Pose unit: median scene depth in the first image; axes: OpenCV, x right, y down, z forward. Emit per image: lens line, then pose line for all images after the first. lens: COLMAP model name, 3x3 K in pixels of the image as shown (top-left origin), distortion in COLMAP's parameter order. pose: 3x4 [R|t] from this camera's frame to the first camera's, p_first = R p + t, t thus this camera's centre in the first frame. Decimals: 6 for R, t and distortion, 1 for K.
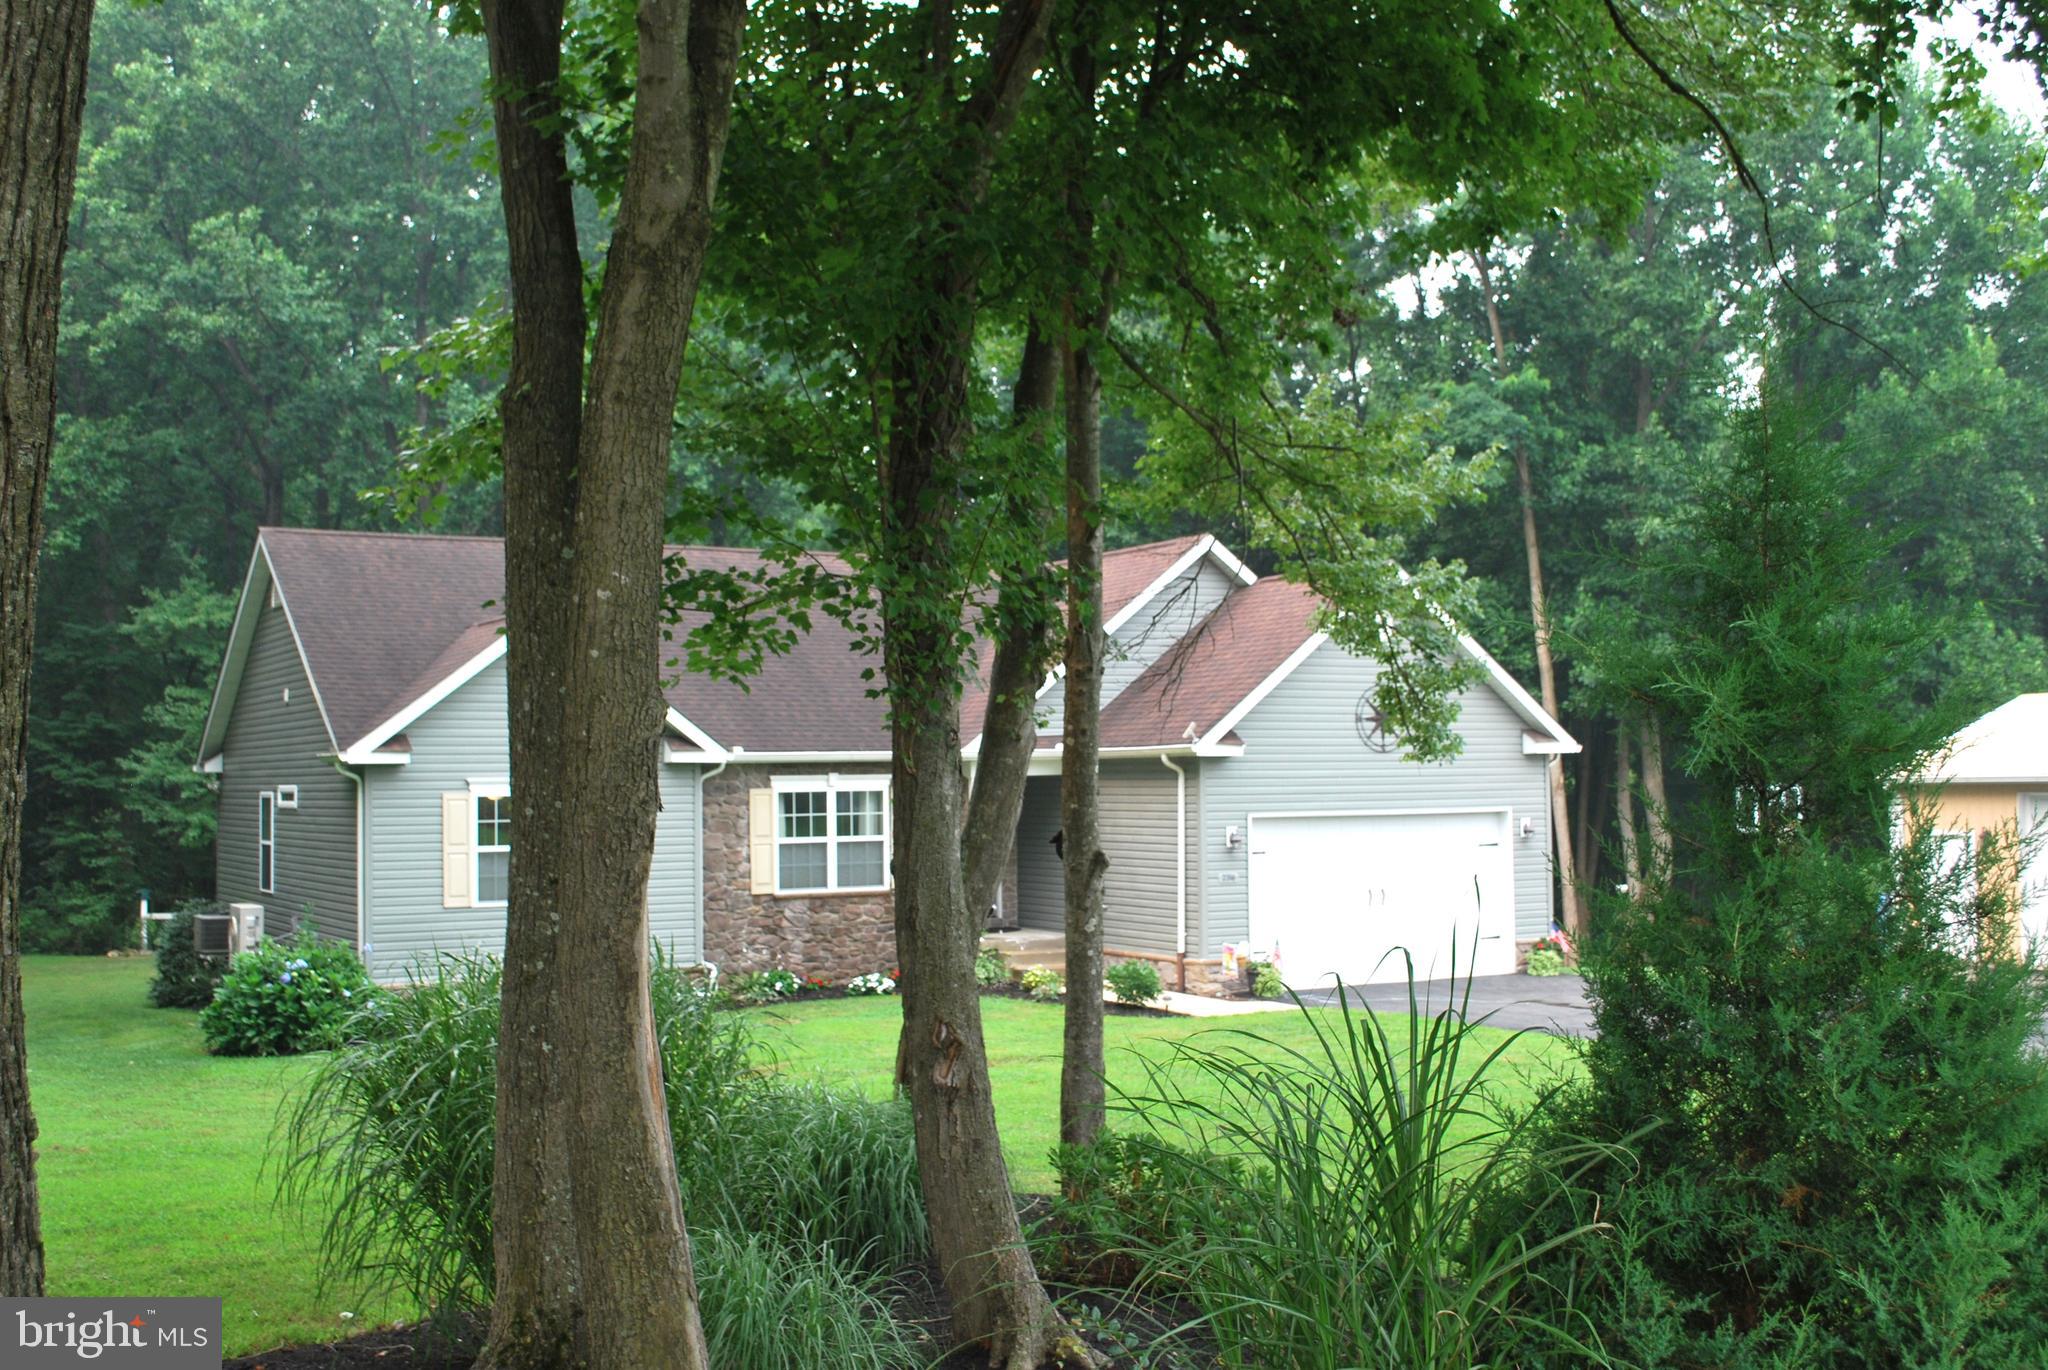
lens RADIAL K [[2213.4, 0, 989.8], [0, 2213.4, 678.7], [0, 0, 1]] dist [-0.065309, 0.000000]
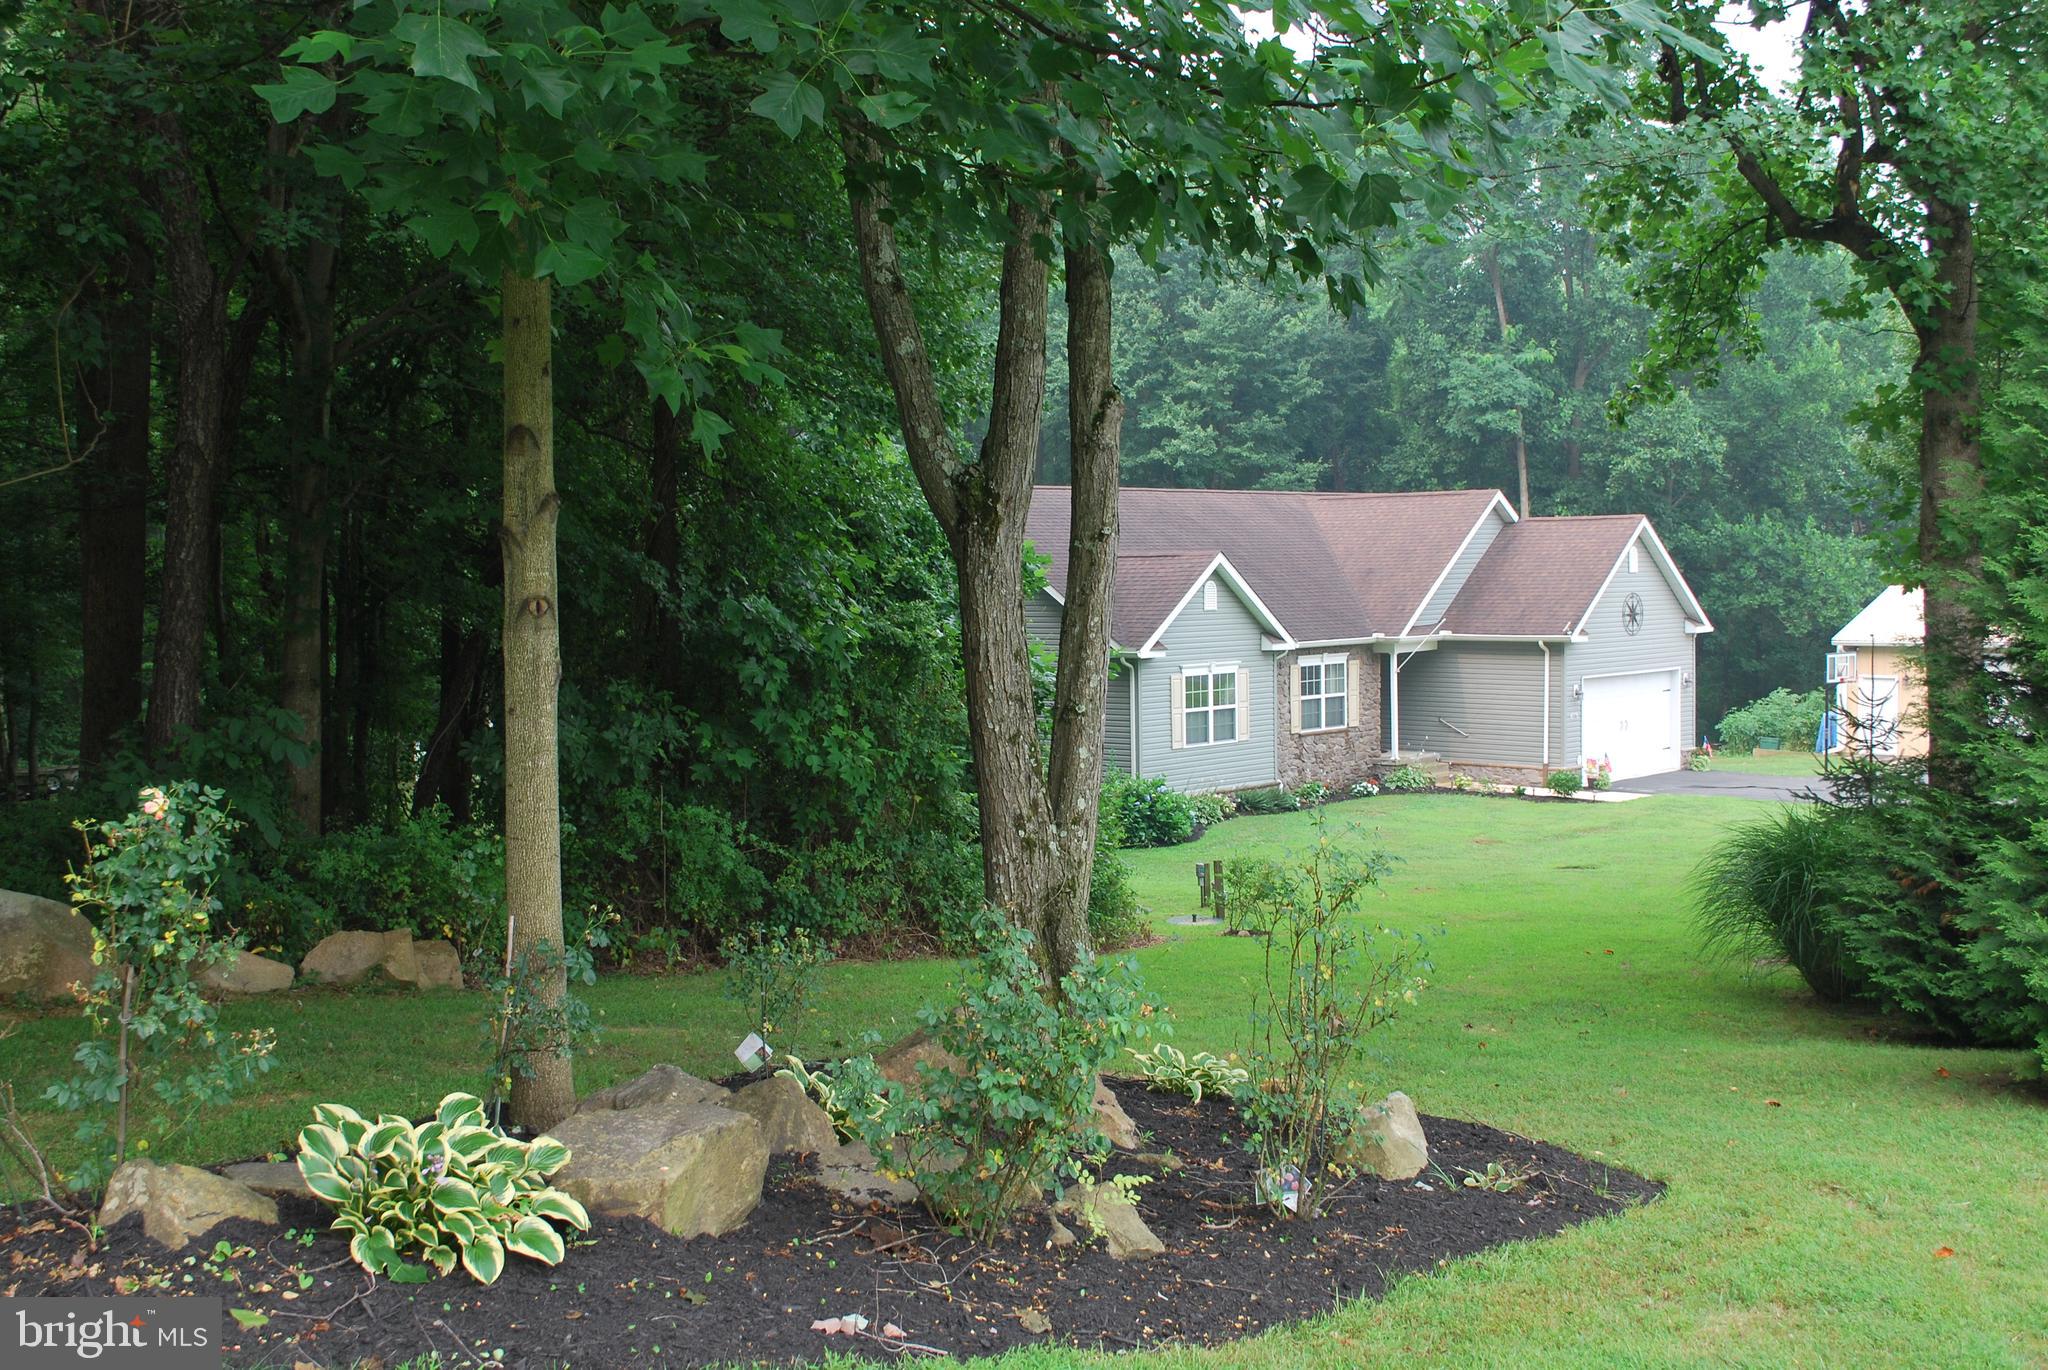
lens RADIAL K [[2213.4, 0, 1014.9], [0, 2213.4, 669.3], [0, 0, 1]] dist [-0.065309, 0.000000]
pose [[0.953141, -0.014921, 0.302157, -0.741839], [-0.012115, 0.996099, 0.087403, -0.077523], [-0.302282, -0.086968, 0.949243, -0.387369]]
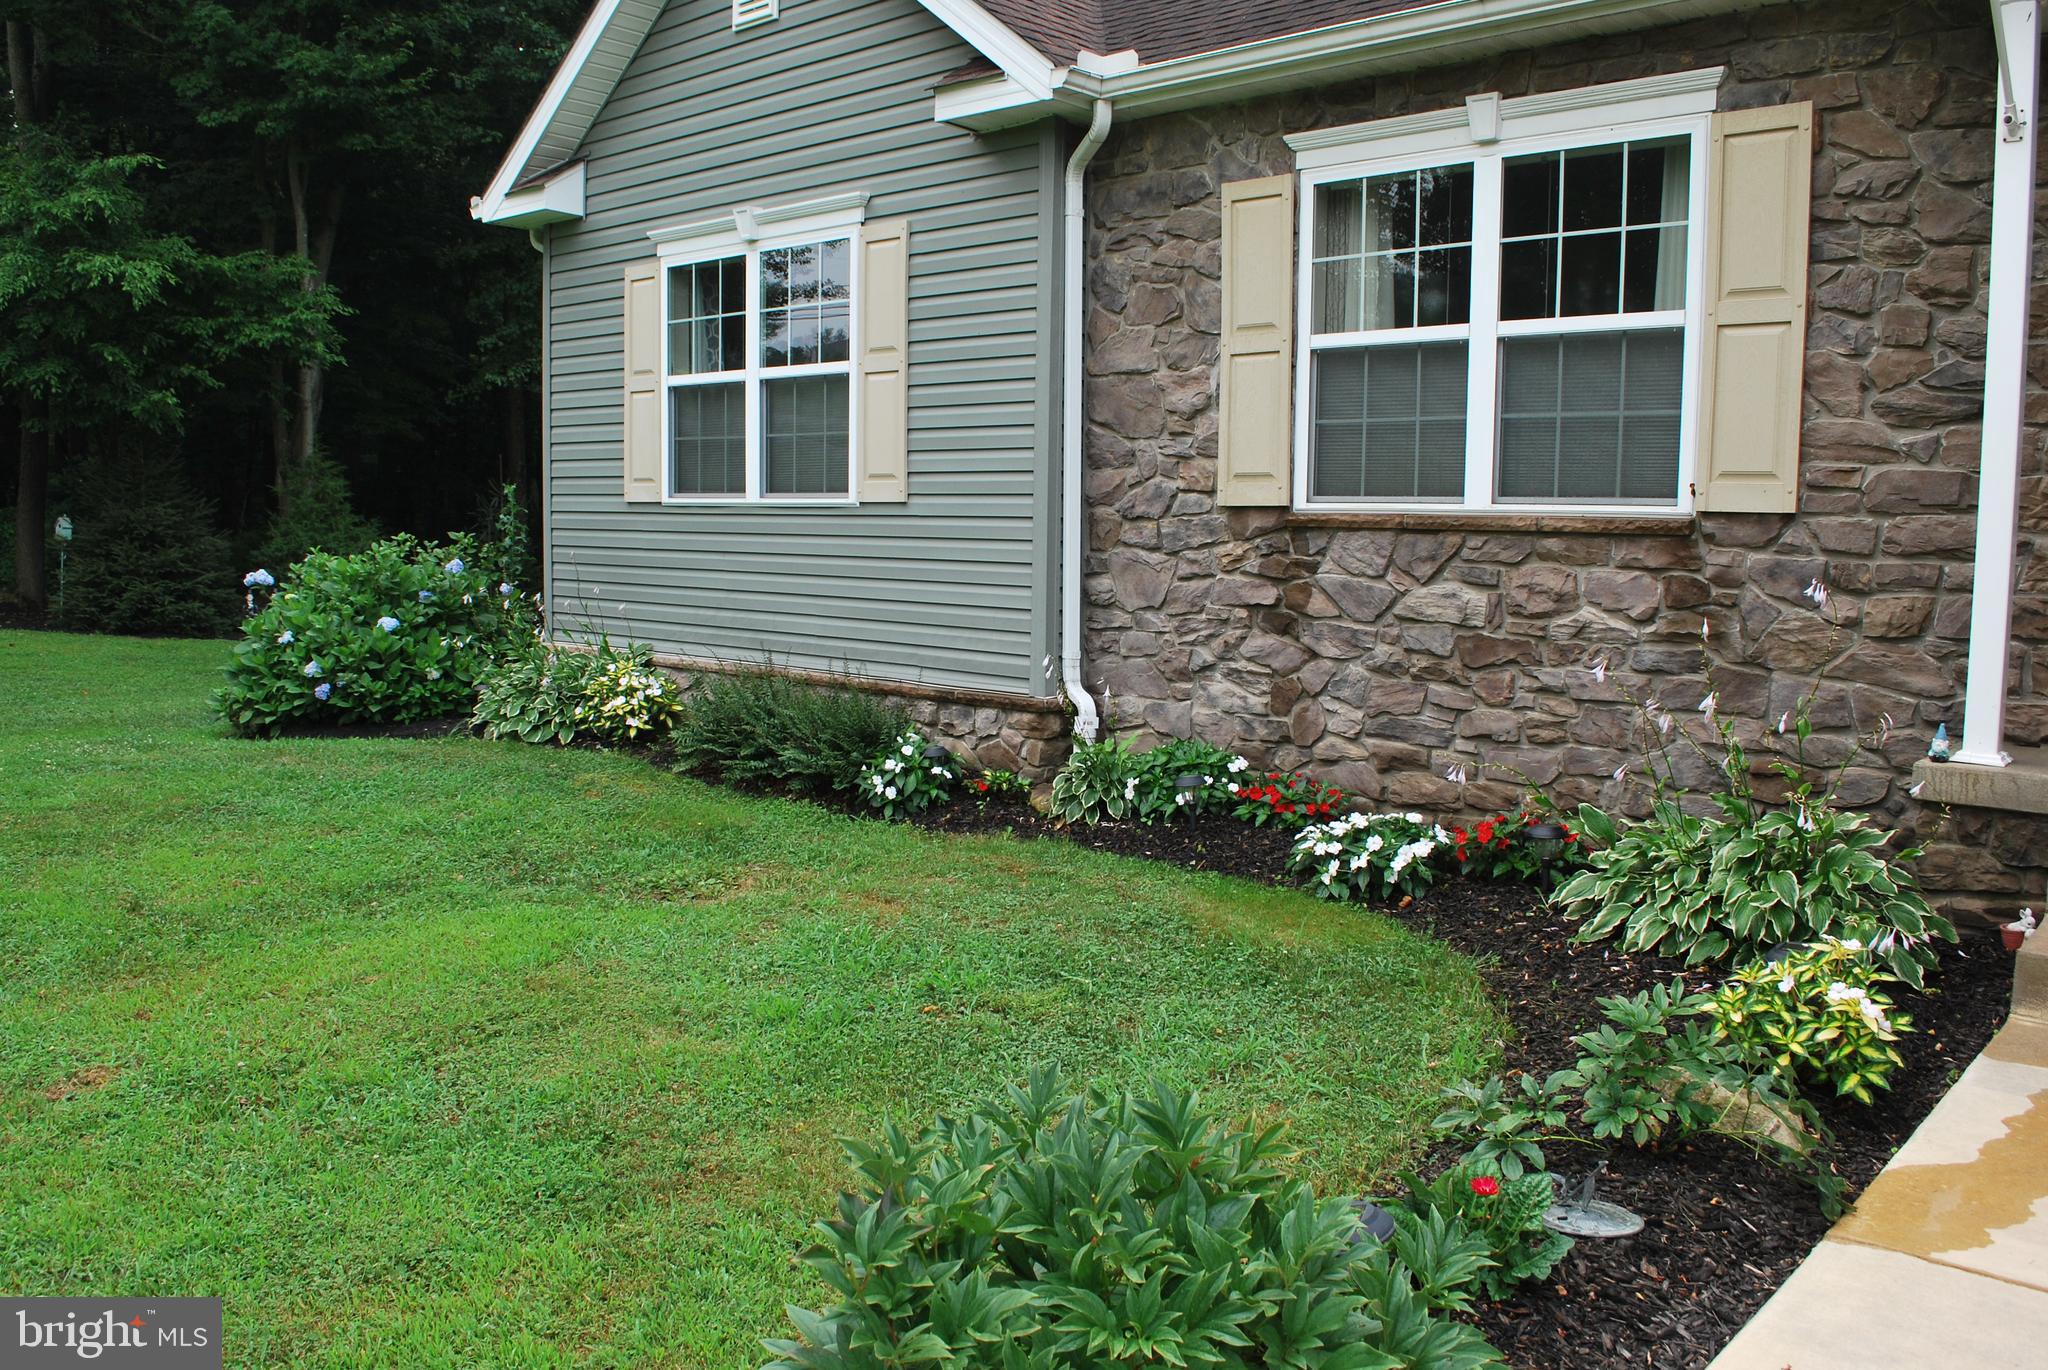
lens RADIAL K [[1639.5, 0, 1004.0], [0, 1639.5, 674.2], [0, 0, 1]] dist [-0.078789, 0.014252]
pose [[0.300822, 0.114048, -0.946836, 0.116055], [0.030186, 0.991188, 0.128981, 0.088542], [0.953202, -0.067382, 0.294729, 0.881984]]
